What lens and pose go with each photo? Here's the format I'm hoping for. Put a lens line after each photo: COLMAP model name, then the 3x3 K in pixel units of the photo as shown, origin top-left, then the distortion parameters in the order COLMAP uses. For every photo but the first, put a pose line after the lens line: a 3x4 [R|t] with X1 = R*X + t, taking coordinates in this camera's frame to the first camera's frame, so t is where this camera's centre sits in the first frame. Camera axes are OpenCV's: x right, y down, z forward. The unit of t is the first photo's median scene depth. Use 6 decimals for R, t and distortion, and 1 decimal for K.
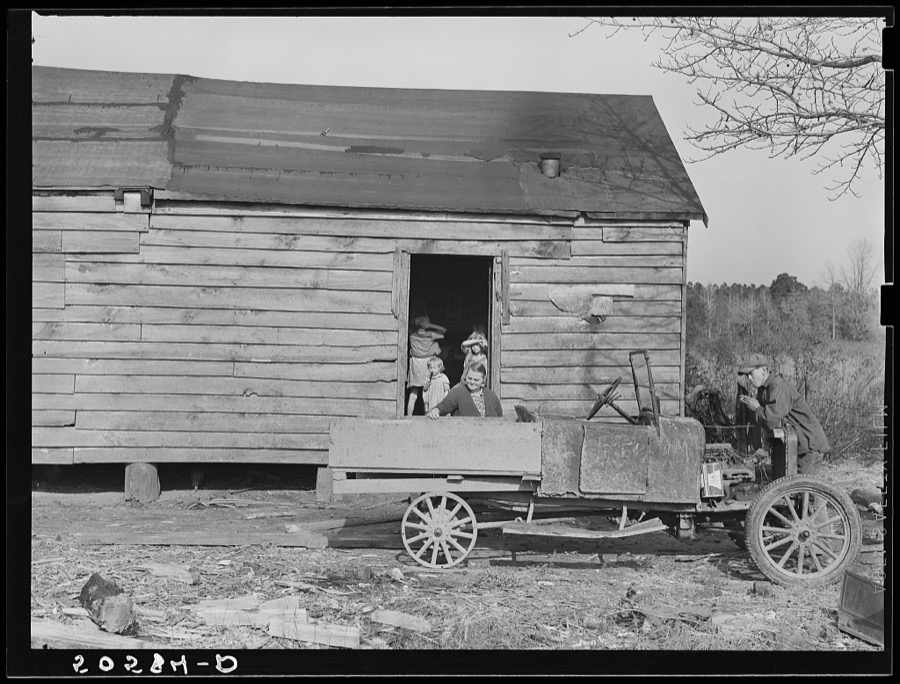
lens RADIAL K [[1238.3, 0, 451.3], [0, 1238.3, 313.4], [0, 0, 1]] dist [0.026063, -0.023619]
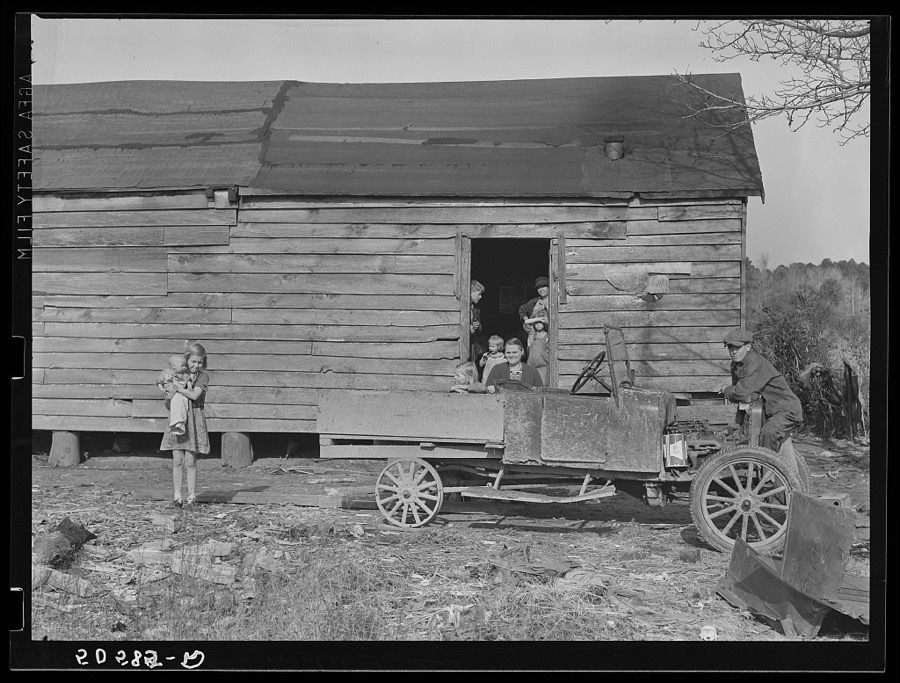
lens RADIAL K [[1238.3, 0, 451.3], [0, 1238.3, 312.9], [0, 0, 1]] dist [0.026063, -0.023619]
pose [[0.969235, -0.013568, -0.245764, 0.212456], [0.016325, 0.999825, 0.009183, 0.005598], [0.245596, -0.012912, 0.969286, -0.031763]]
